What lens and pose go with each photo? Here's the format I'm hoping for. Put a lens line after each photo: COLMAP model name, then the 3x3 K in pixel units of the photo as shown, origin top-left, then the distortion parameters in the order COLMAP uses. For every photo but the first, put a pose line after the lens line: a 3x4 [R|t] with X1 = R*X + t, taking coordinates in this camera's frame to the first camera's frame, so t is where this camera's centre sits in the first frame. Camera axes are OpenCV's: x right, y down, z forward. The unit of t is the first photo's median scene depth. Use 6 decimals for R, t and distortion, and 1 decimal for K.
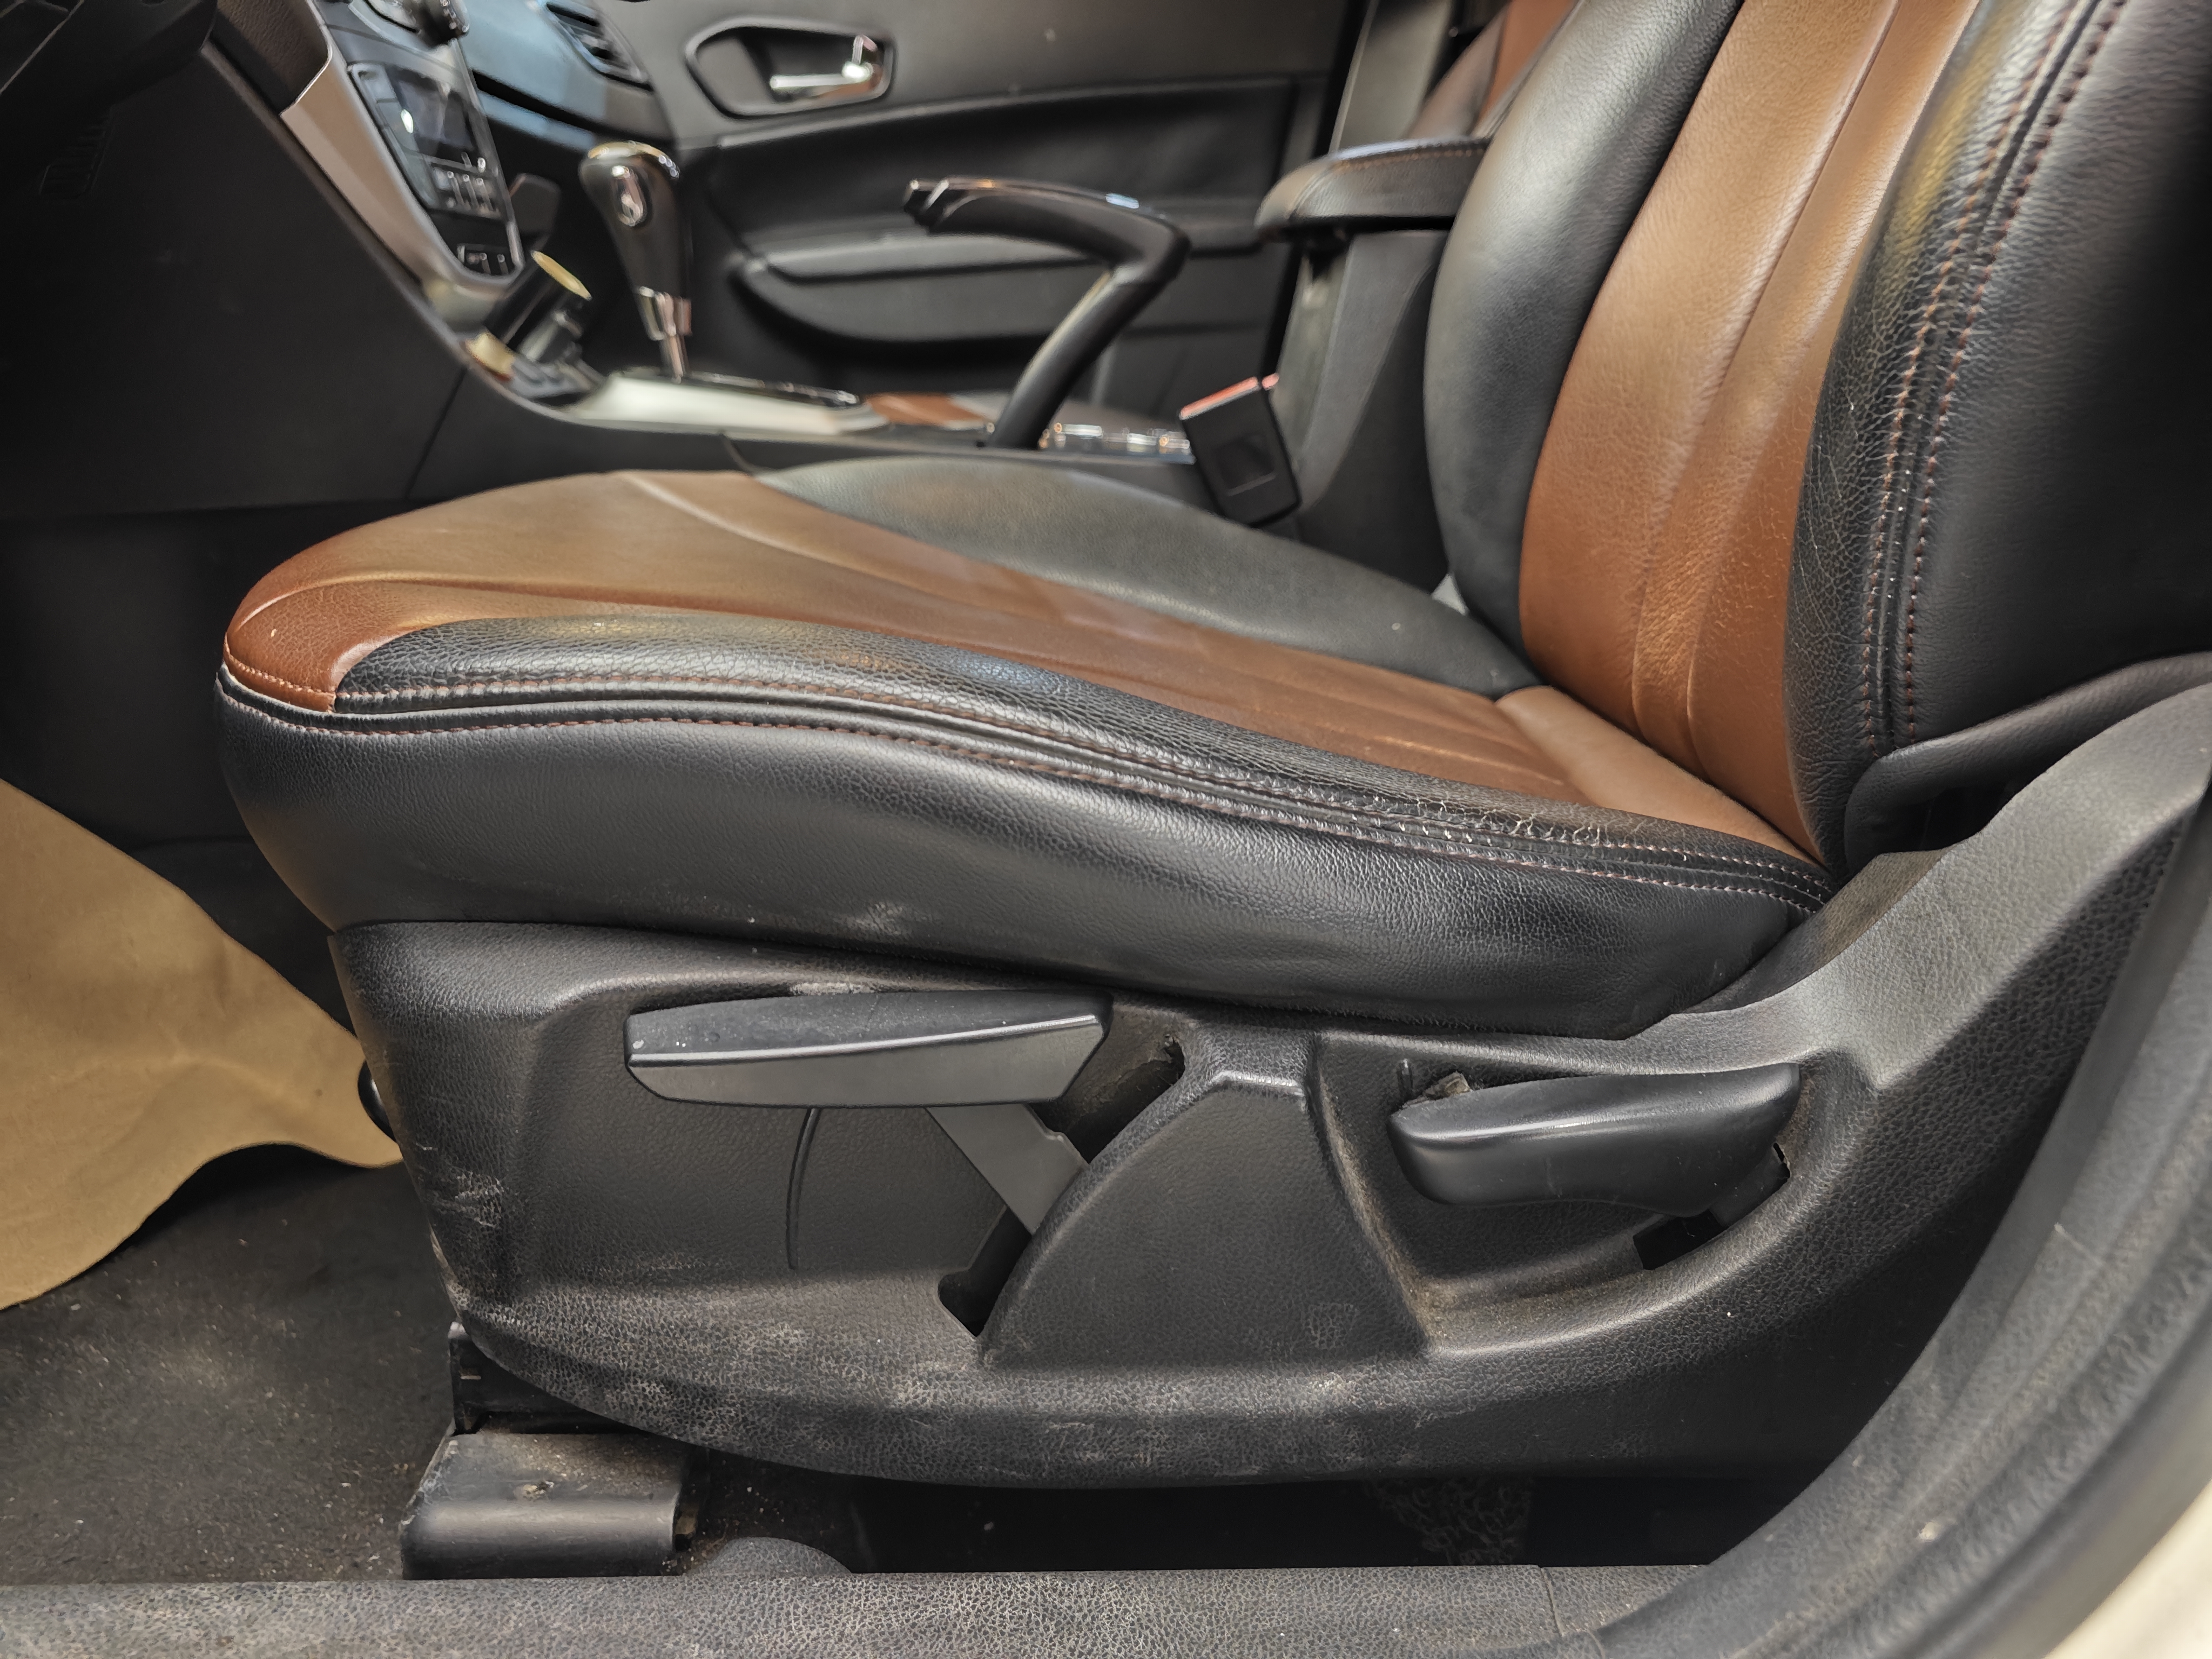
lens RADIAL K [[1439.3, 0, 1106.0], [0, 1439.3, 829.5], [0, 0, 1]] dist [0.006024, 0.001427]
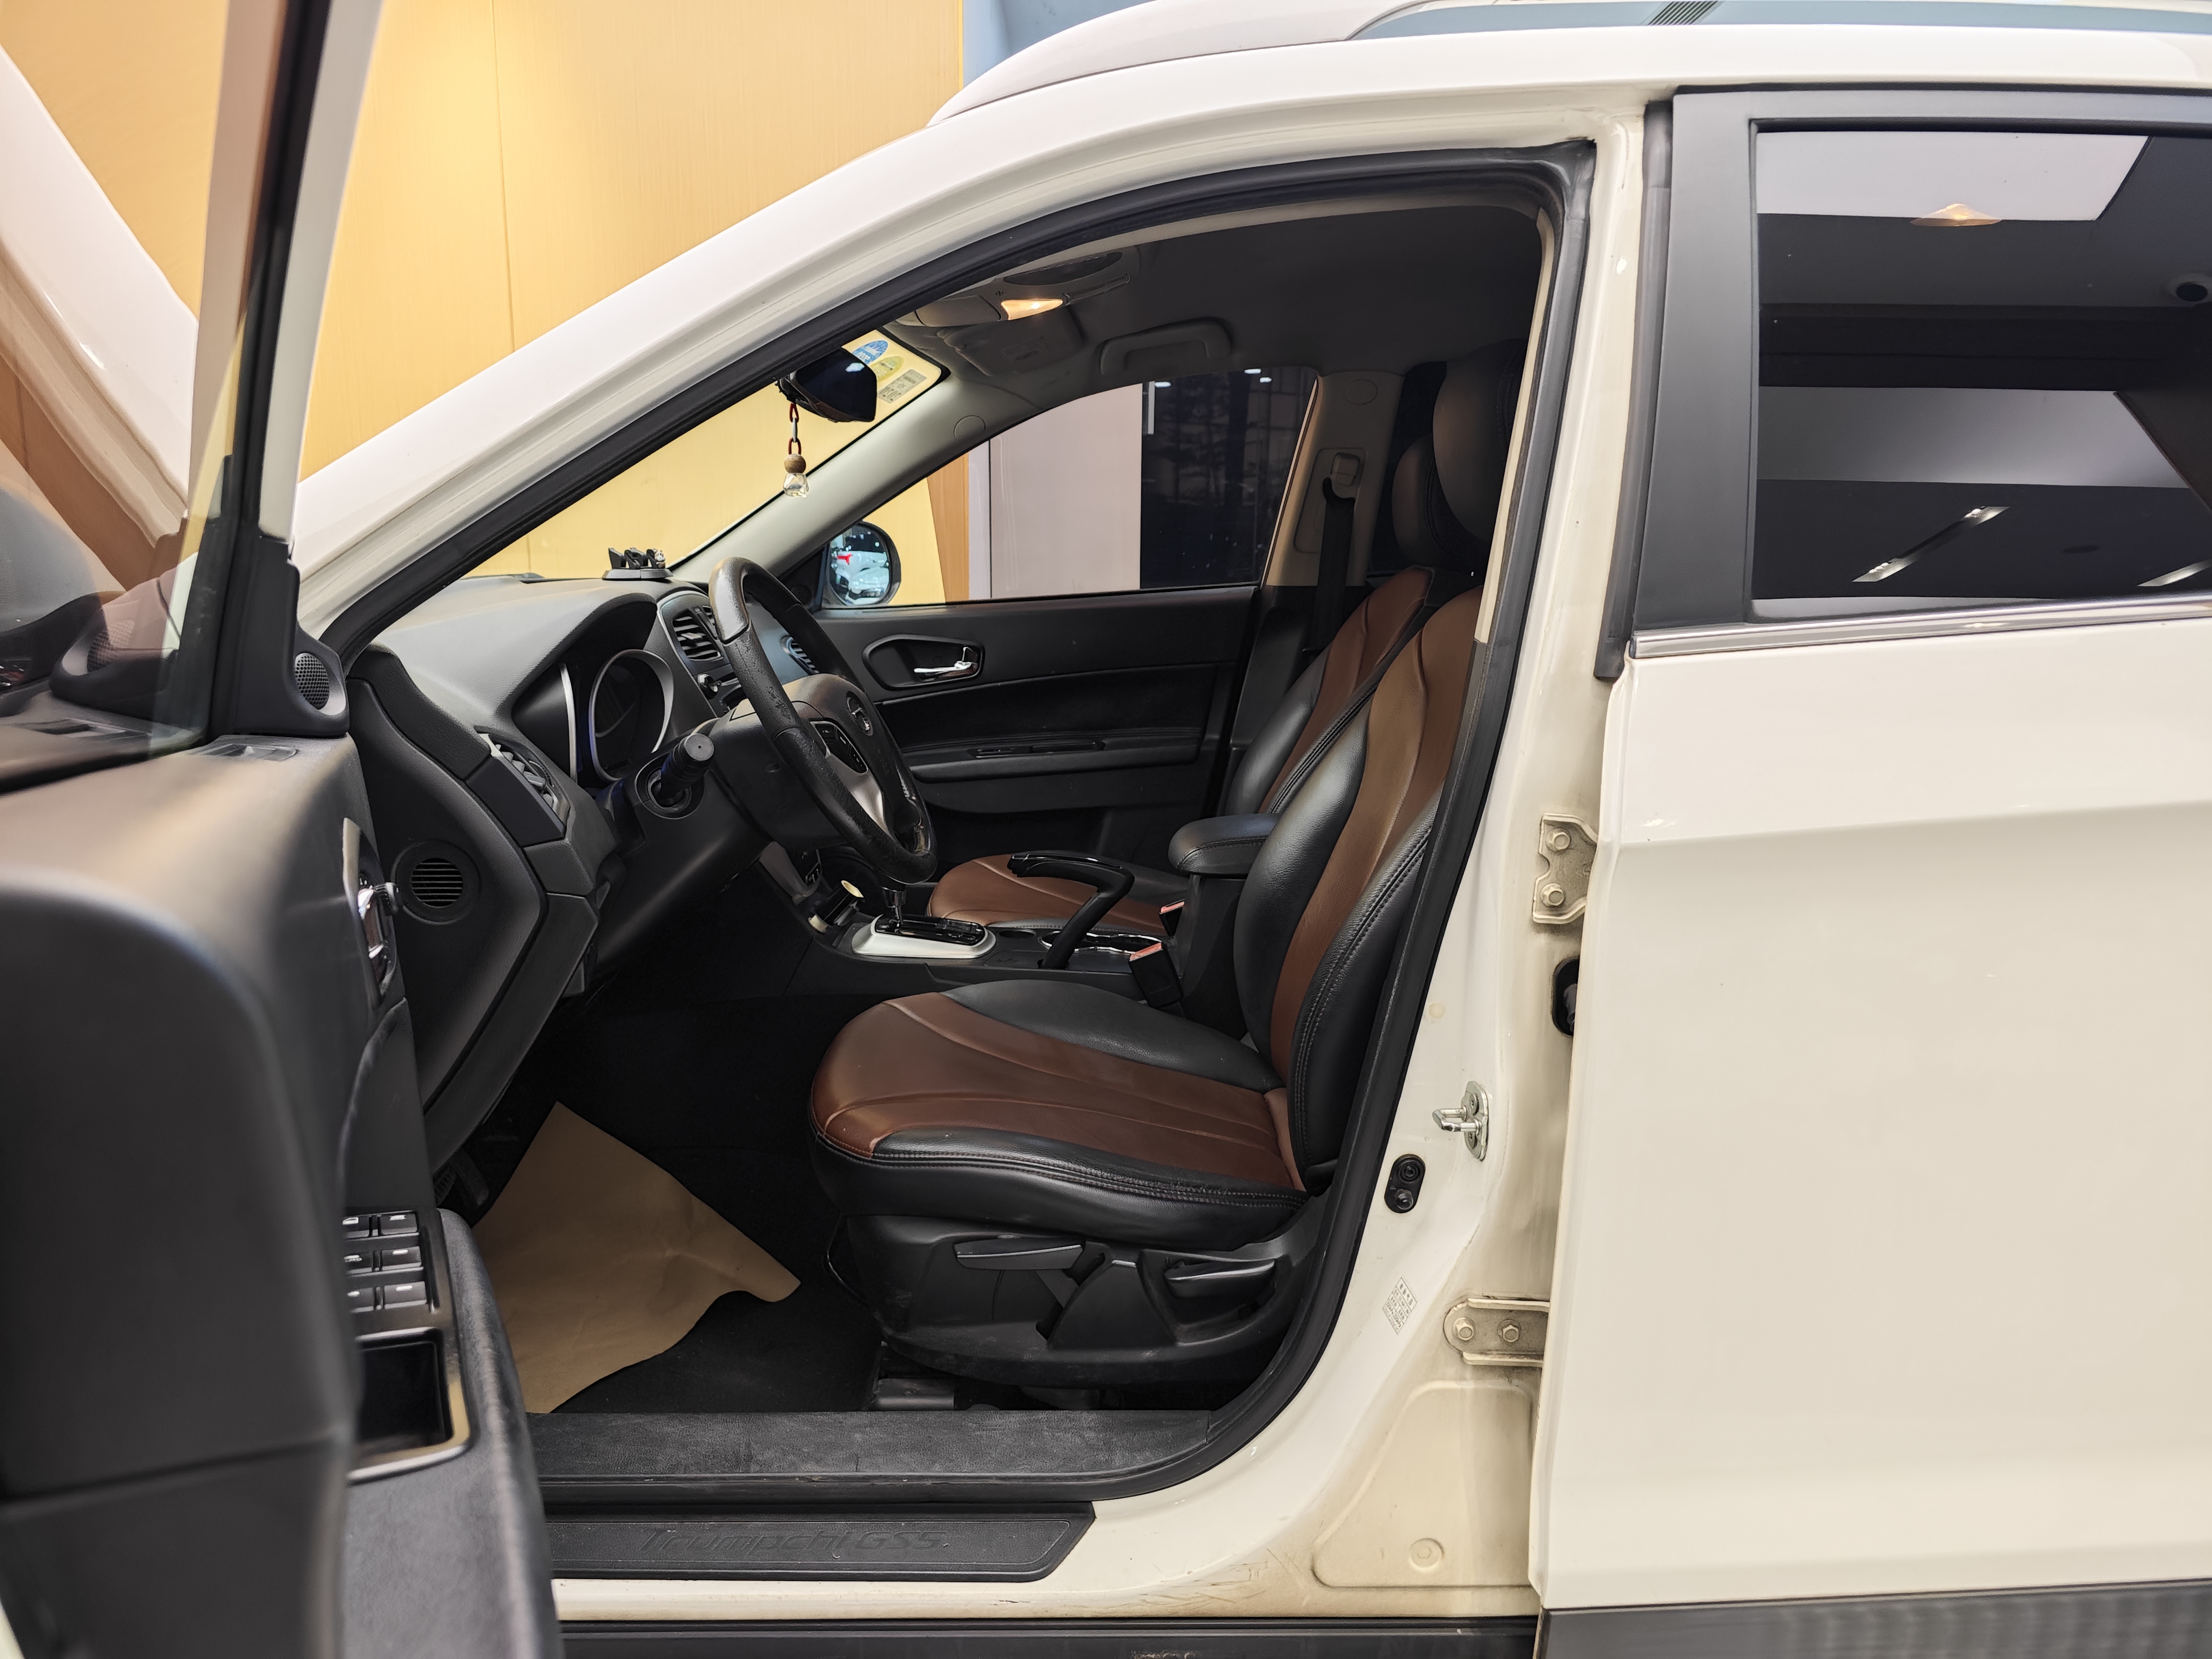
lens RADIAL K [[1439.3, 0, 1106.0], [0, 1439.3, 829.5], [0, 0, 1]] dist [0.006024, 0.001427]
pose [[0.999739, -0.005396, -0.022179, 0.131920], [0.002684, 0.992707, -0.120525, -0.438449], [0.022668, 0.120434, 0.992462, -2.529011]]
